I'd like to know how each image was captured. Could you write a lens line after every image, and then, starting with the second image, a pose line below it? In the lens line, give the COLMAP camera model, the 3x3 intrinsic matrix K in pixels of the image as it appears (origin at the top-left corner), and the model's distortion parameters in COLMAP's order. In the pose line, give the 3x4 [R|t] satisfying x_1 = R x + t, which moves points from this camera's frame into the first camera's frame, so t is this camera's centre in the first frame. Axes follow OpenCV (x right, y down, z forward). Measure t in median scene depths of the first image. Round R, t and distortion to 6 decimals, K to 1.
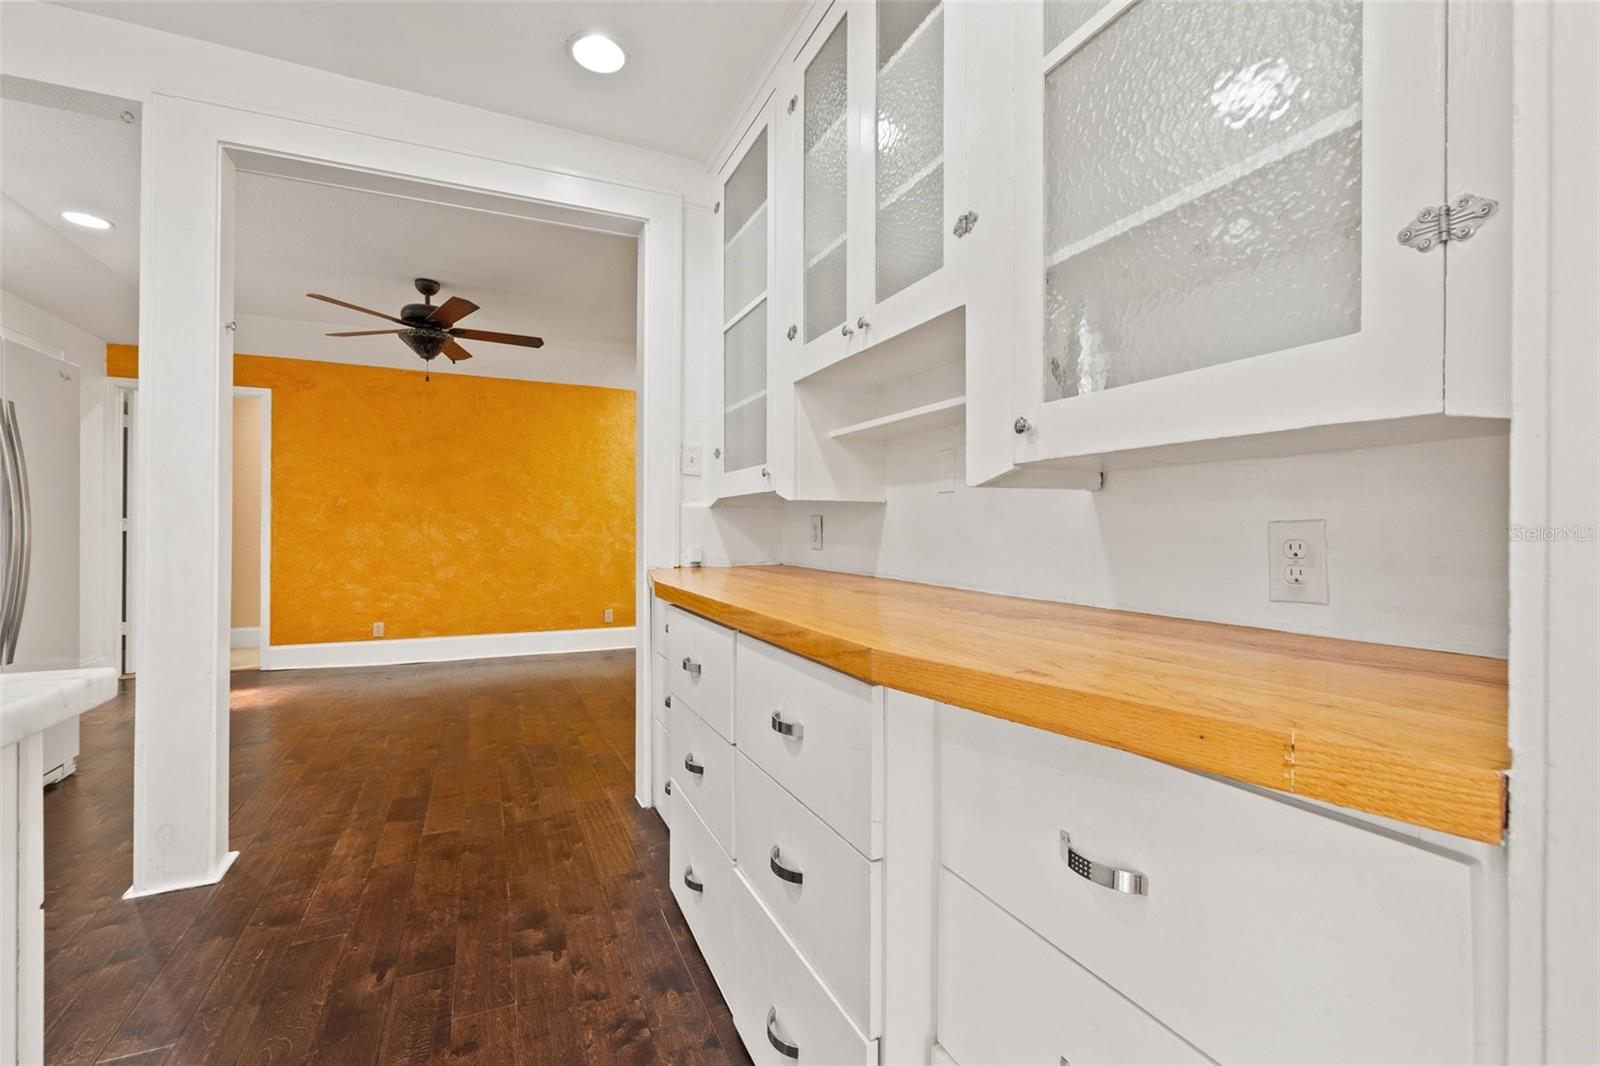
lens RADIAL K [[679.7, 0, 800.0], [0, 679.7, 533.0], [0, 0, 1]] dist [-0.001527, -0.000543]
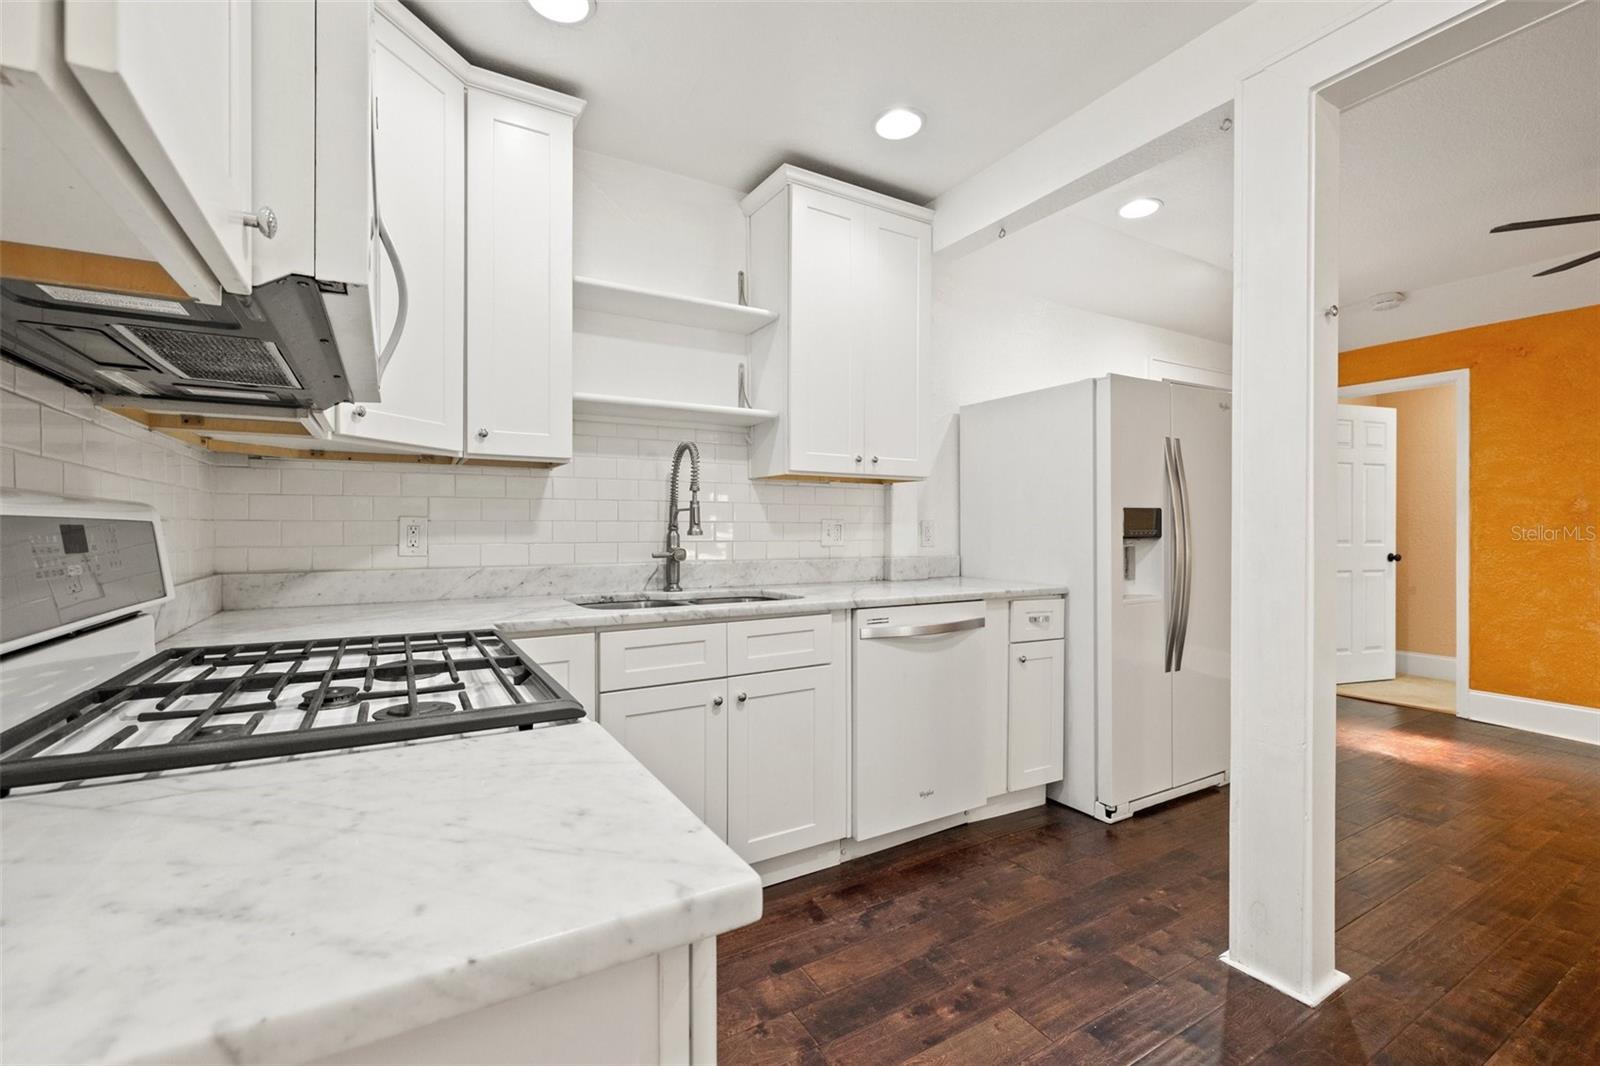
lens RADIAL K [[691.9, 0, 787.6], [0, 691.9, 528.1], [0, 0, 1]] dist [0.004599, -0.000398]
pose [[0.092909, -0.002537, -0.995671, -0.038263], [-0.001538, 0.999995, -0.002692, -0.020663], [0.995673, 0.001781, 0.092905, 0.124115]]
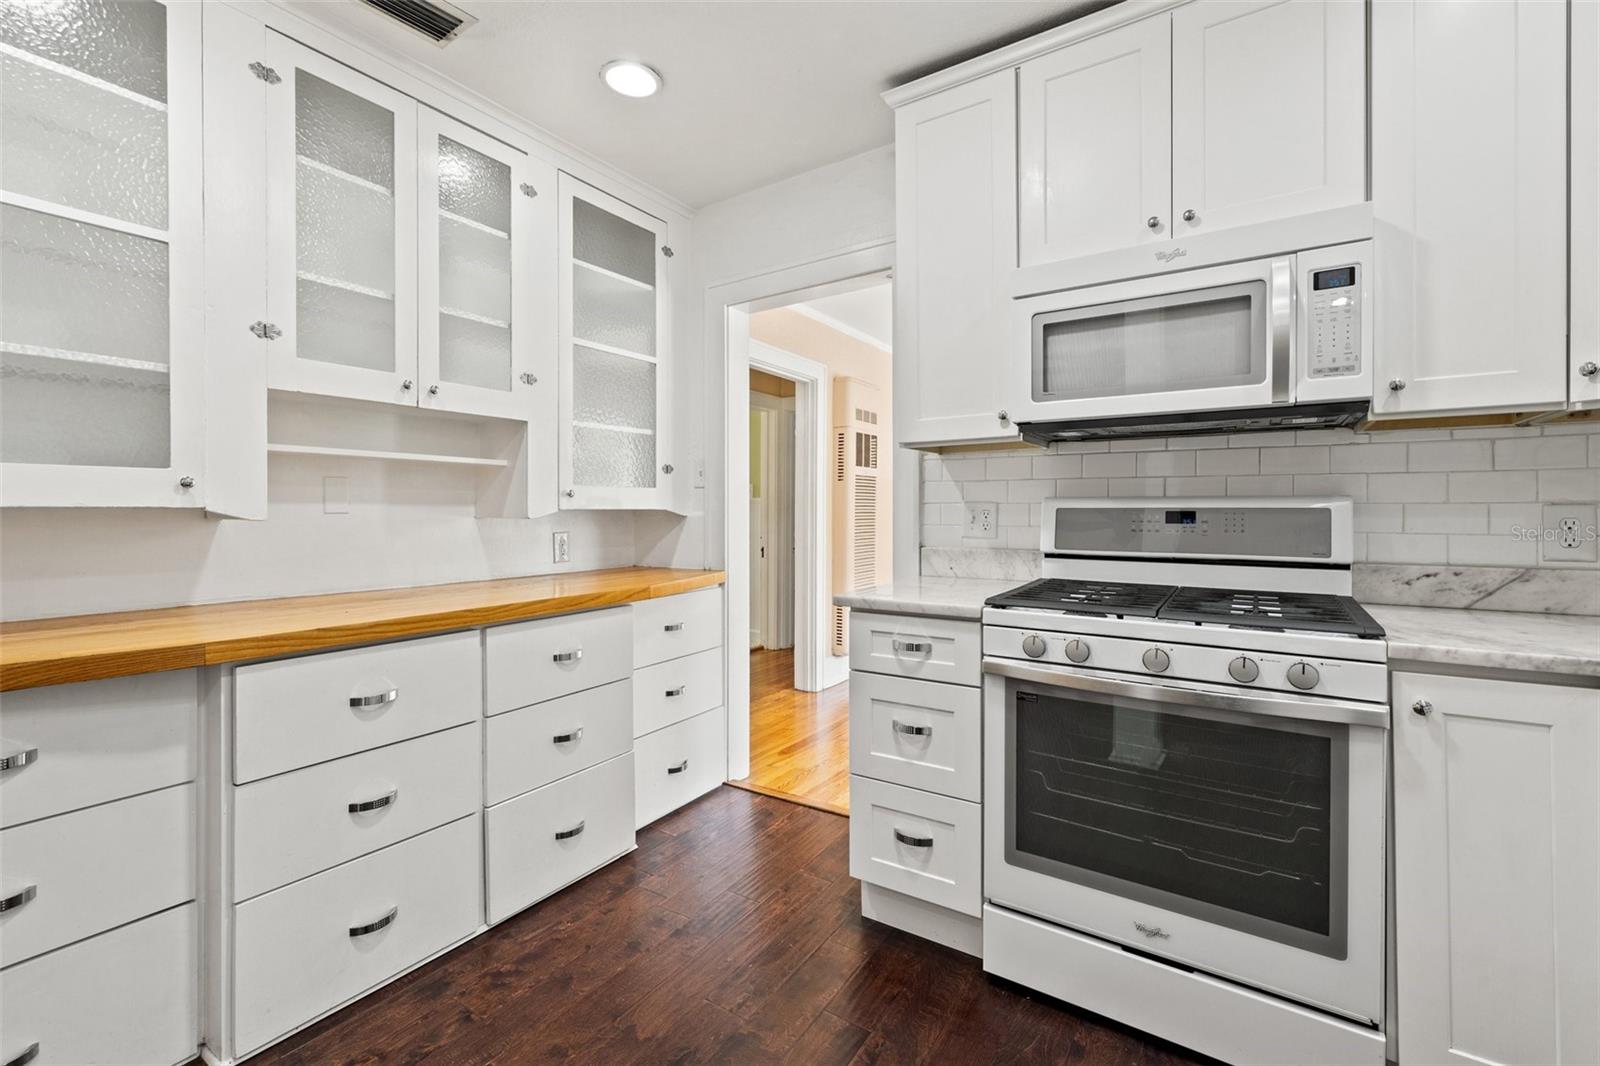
lens RADIAL K [[692.5, 0, 792.5], [0, 692.5, 513.0], [0, 0, 1]] dist [-0.000654, -0.000014]
pose [[-0.525730, -0.006571, 0.850626, -0.455961], [0.004216, 0.999938, 0.010330, -0.025557], [-0.850641, 0.009017, -0.525670, 0.357046]]
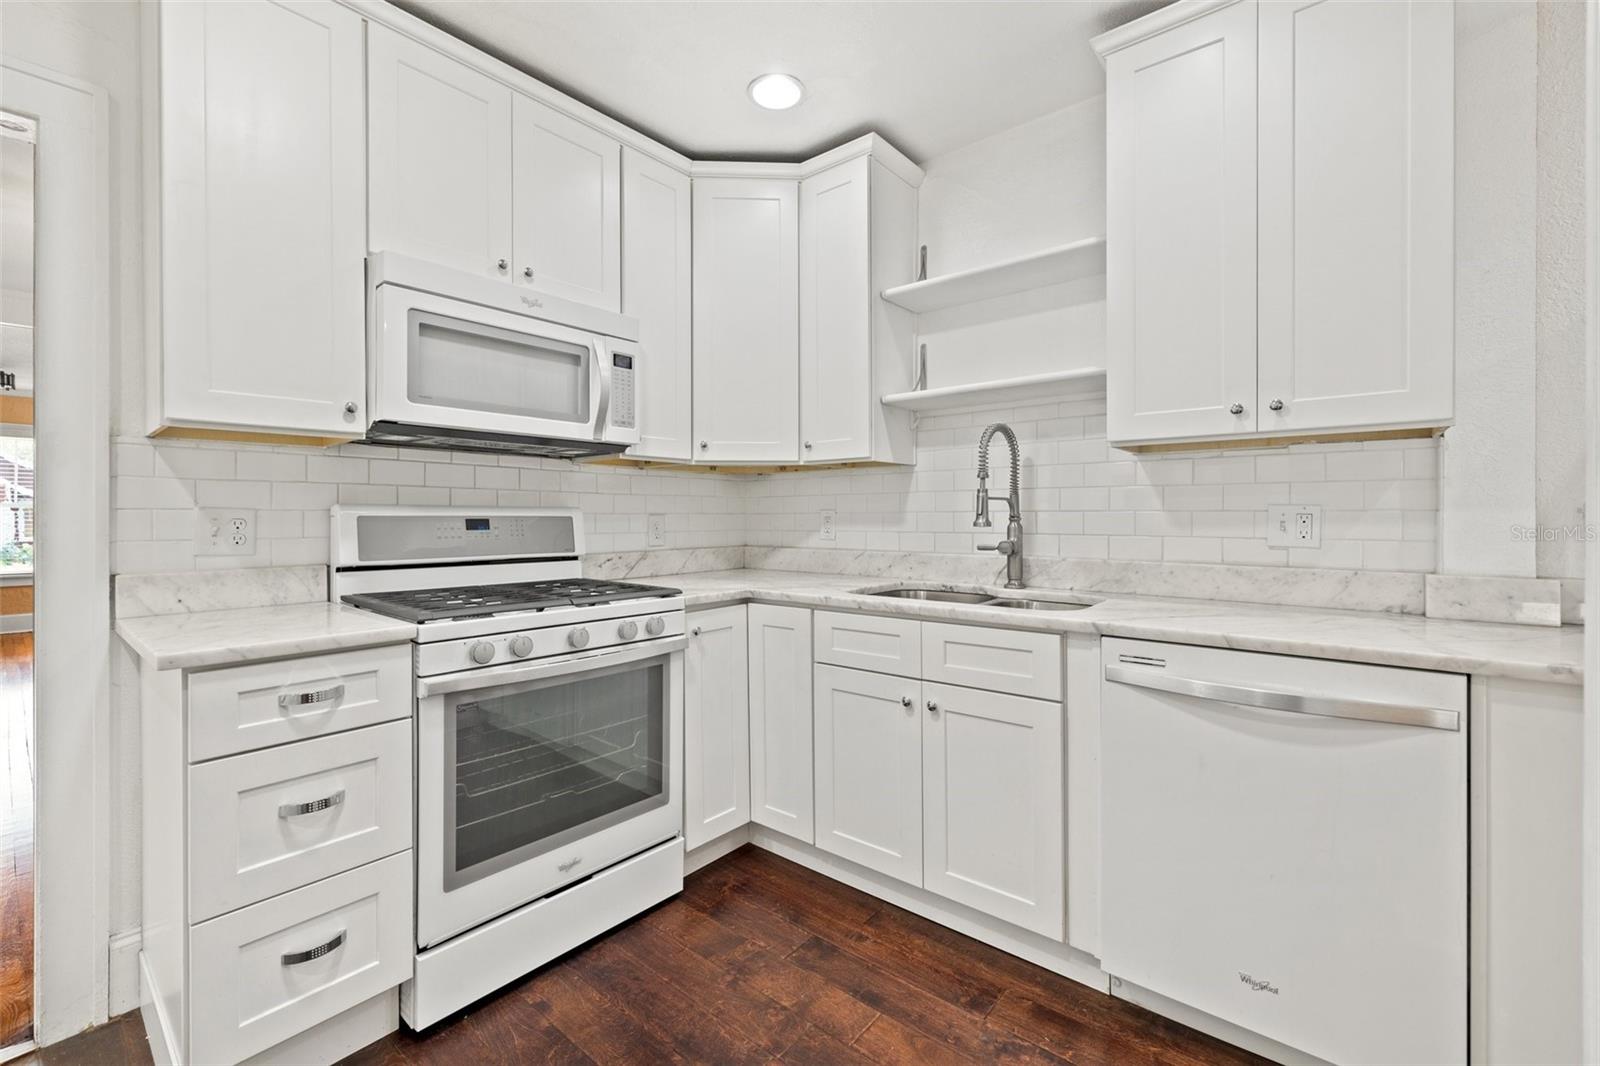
lens RADIAL K [[678.1, 0, 795.7], [0, 678.1, 516.2], [0, 0, 1]] dist [0.001950, 0.000102]
pose [[-0.905107, -0.000601, -0.425184, -0.234092], [-0.000938, 0.999999, 0.000581, -0.023802], [0.425183, 0.000925, -0.905107, 0.443378]]
